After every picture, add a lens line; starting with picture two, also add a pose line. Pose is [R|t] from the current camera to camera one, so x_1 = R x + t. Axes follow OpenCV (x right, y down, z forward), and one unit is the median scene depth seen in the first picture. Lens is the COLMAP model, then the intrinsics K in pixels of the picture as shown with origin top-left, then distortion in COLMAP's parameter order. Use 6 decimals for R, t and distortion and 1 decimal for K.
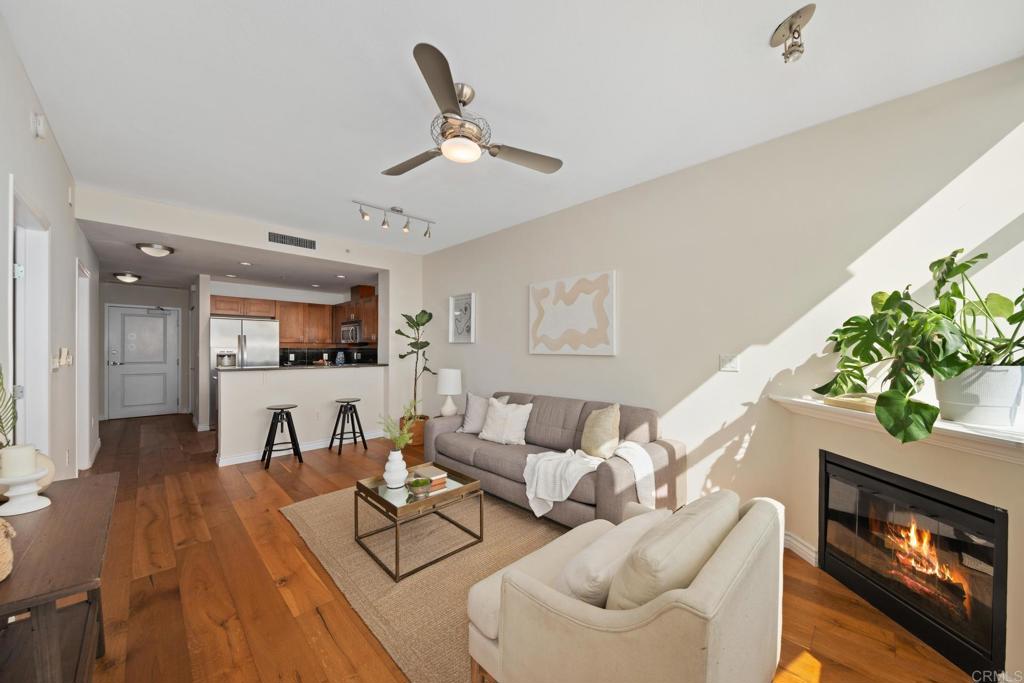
lens RADIAL K [[374.2, 0, 521.2], [0, 374.2, 346.1], [0, 0, 1]] dist [-0.001001, -0.001220]
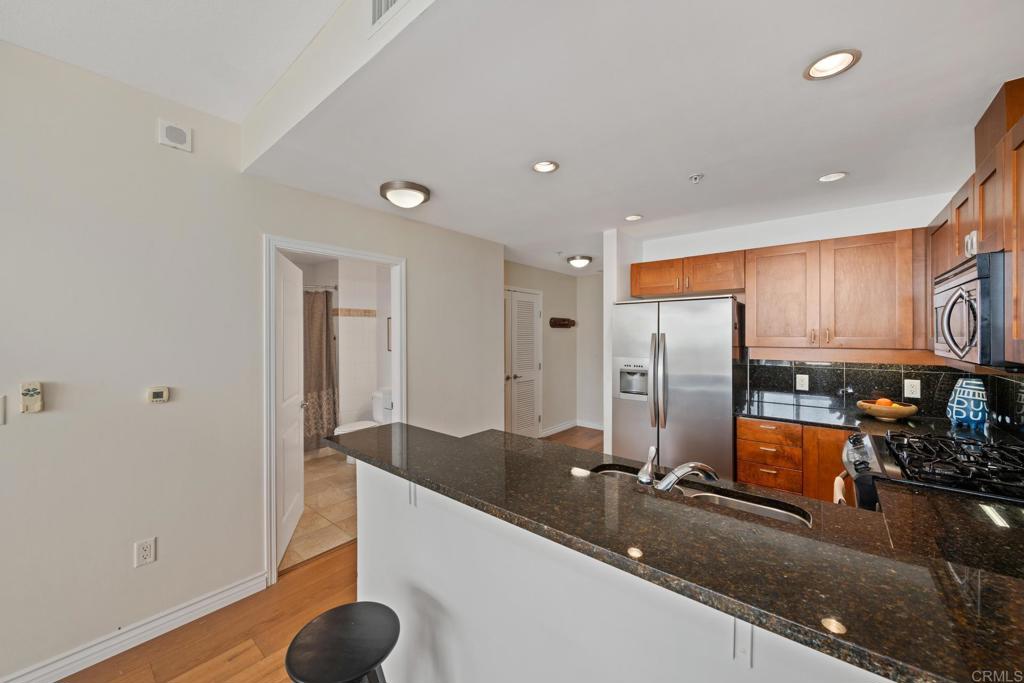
lens RADIAL K [[374.2, 0, 517.6], [0, 374.2, 337.3], [0, 0, 1]] dist [-0.001001, -0.001220]
pose [[0.086271, 0.000474, -0.996272, -0.277542], [0.001933, 0.999998, 0.000643, -0.024868], [0.996270, -0.001981, 0.086270, 0.783084]]
